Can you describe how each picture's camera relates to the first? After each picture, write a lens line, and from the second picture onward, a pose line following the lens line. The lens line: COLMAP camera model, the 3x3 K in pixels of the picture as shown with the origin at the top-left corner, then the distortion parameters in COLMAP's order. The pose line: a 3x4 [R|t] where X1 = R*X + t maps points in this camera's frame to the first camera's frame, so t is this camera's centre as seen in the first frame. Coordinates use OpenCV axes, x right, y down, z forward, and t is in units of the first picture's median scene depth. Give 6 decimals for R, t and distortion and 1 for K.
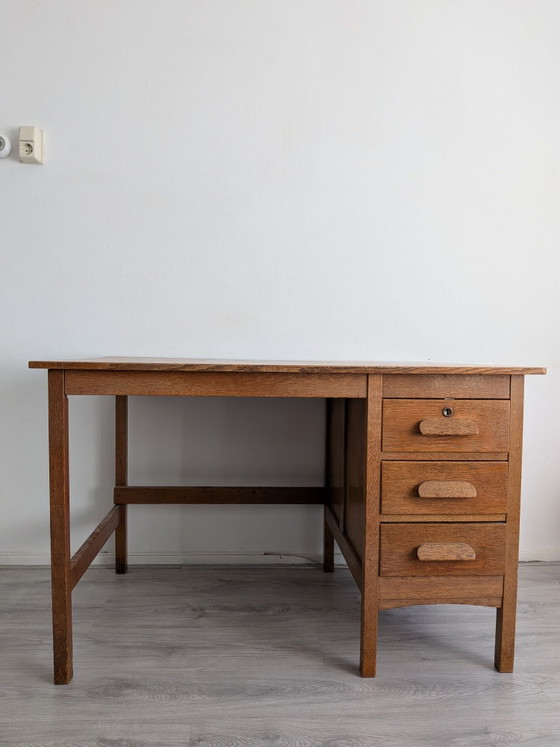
lens RADIAL K [[560.4, 0, 275.9], [0, 560.4, 357.7], [0, 0, 1]] dist [-0.008492, -0.013316]
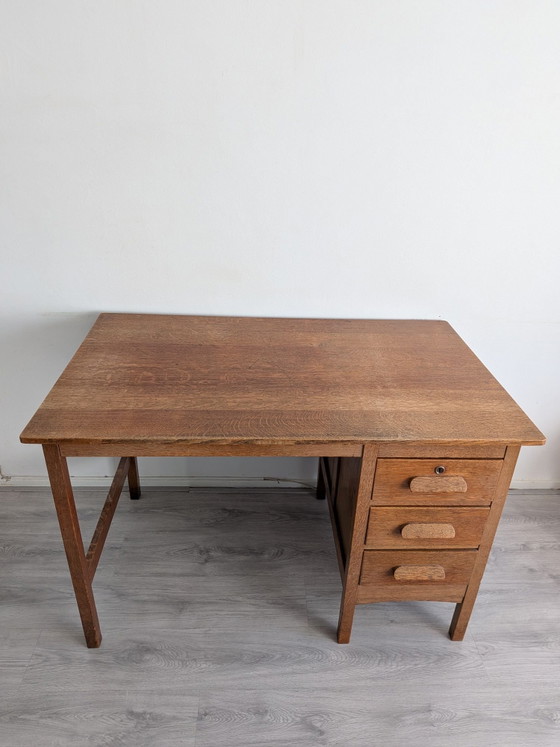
lens RADIAL K [[560.4, 0, 284.0], [0, 560.4, 365.5], [0, 0, 1]] dist [-0.008492, -0.013316]
pose [[0.999597, 0.028346, 0.001268, 0.016898], [-0.025986, 0.896569, 0.442142, -0.515686], [0.011396, -0.441997, 0.896944, 0.167947]]
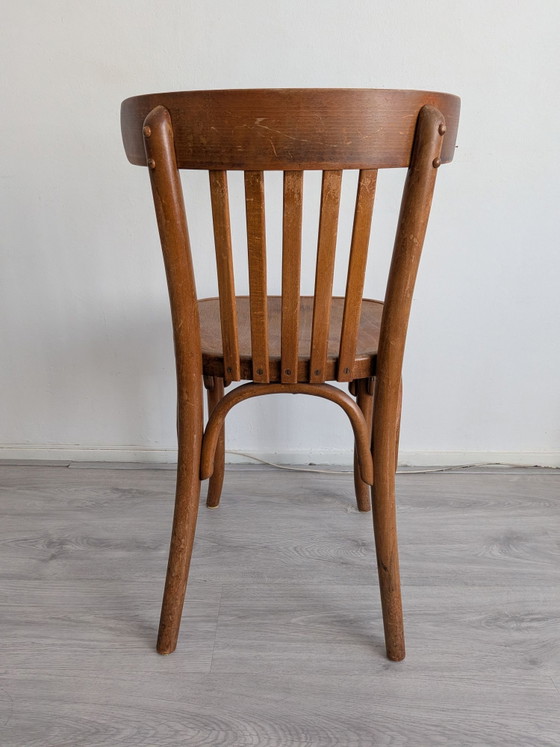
lens RADIAL K [[560.4, 0, 274.0], [0, 560.4, 375.4], [0, 0, 1]] dist [-0.008492, -0.013316]
pose [[0.997873, 0.016823, -0.062981, 0.192961], [0.002972, 0.953381, 0.301754, 0.082419], [0.065122, -0.301300, 0.951303, 0.568065]]
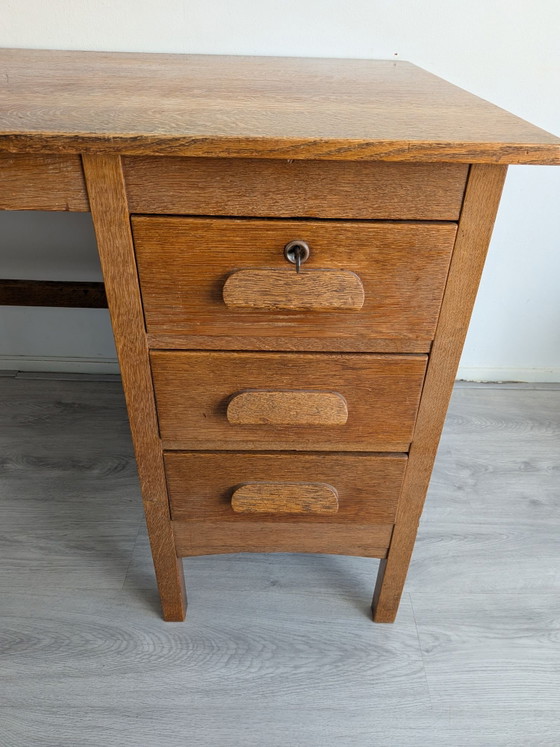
lens RADIAL K [[560.4, 0, 292.2], [0, 560.4, 374.8], [0, 0, 1]] dist [-0.008492, -0.013316]
pose [[0.998646, 0.040243, -0.032957, 0.320724], [-0.015370, 0.833600, 0.552155, -0.053747], [0.049693, -0.550901, 0.833090, 0.609232]]
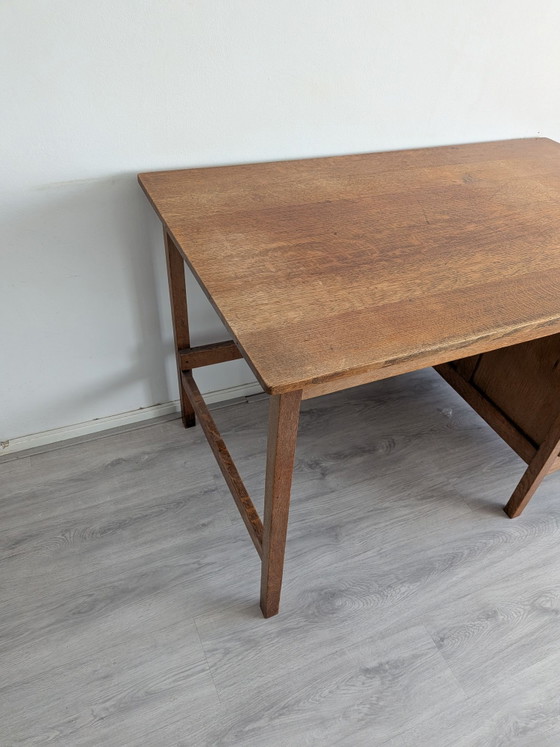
lens RADIAL K [[560.4, 0, 281.0], [0, 560.4, 390.8], [0, 0, 1]] dist [-0.008492, -0.013316]
pose [[0.933505, -0.203879, 0.294961, -0.563718], [-0.048854, 0.742626, 0.667922, -0.355910], [-0.355221, -0.637918, 0.683285, 0.557316]]
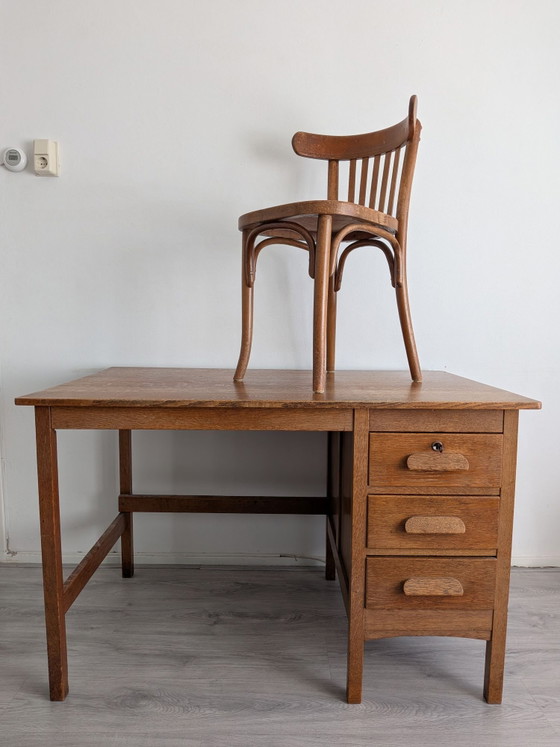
lens RADIAL K [[560.4, 0, 273.2], [0, 560.4, 356.7], [0, 0, 1]] dist [-0.008492, -0.013316]
pose [[0.998184, -0.003403, -0.060142, 0.045680], [0.007138, 0.998051, 0.062000, -0.120795], [0.059814, -0.062317, 0.996262, -0.005777]]
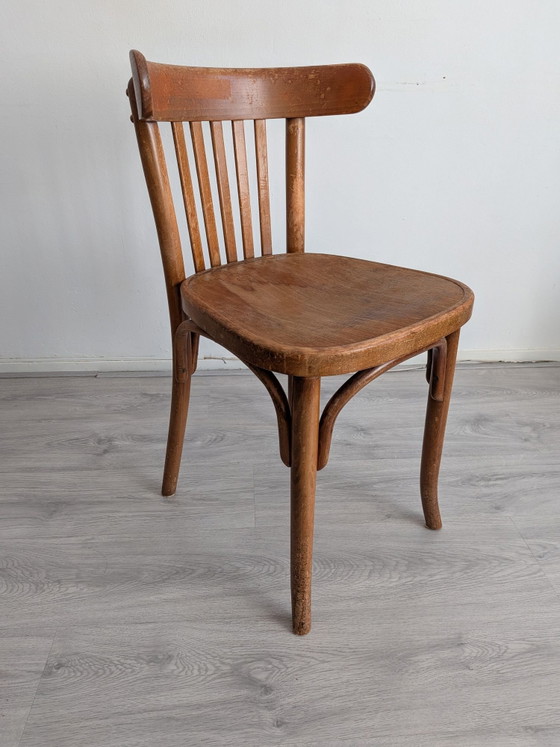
lens RADIAL K [[560.4, 0, 284.4], [0, 560.4, 361.4], [0, 0, 1]] dist [-0.008492, -0.013316]
pose [[0.999819, -0.009550, 0.016450, 0.121114], [0.001409, 0.899648, 0.436613, 0.019580], [-0.018969, -0.436511, 0.899499, 0.437927]]
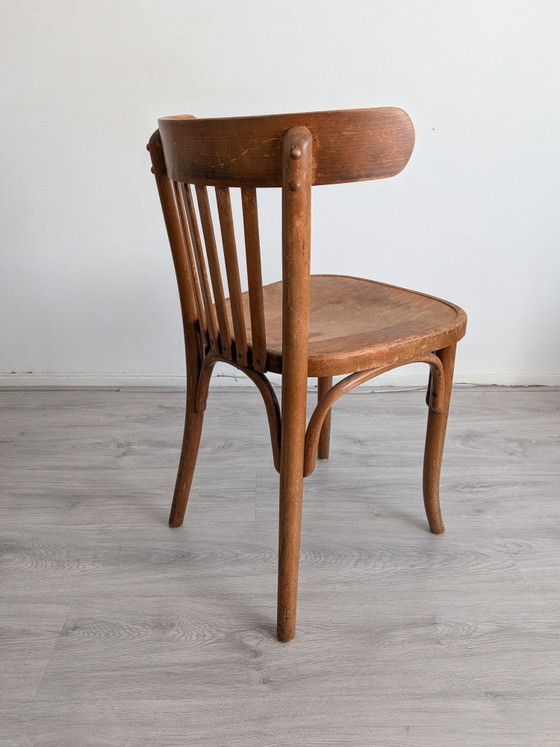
lens RADIAL K [[551.4, 0, 284.5], [0, 551.4, 369.4], [0, 0, 1]] dist [0.014916, -0.058341]
pose [[0.999733, 0.008848, -0.021358, 0.152839], [0.000110, 0.922035, 0.387107, 0.024188], [0.023117, -0.387006, 0.921787, 0.346670]]
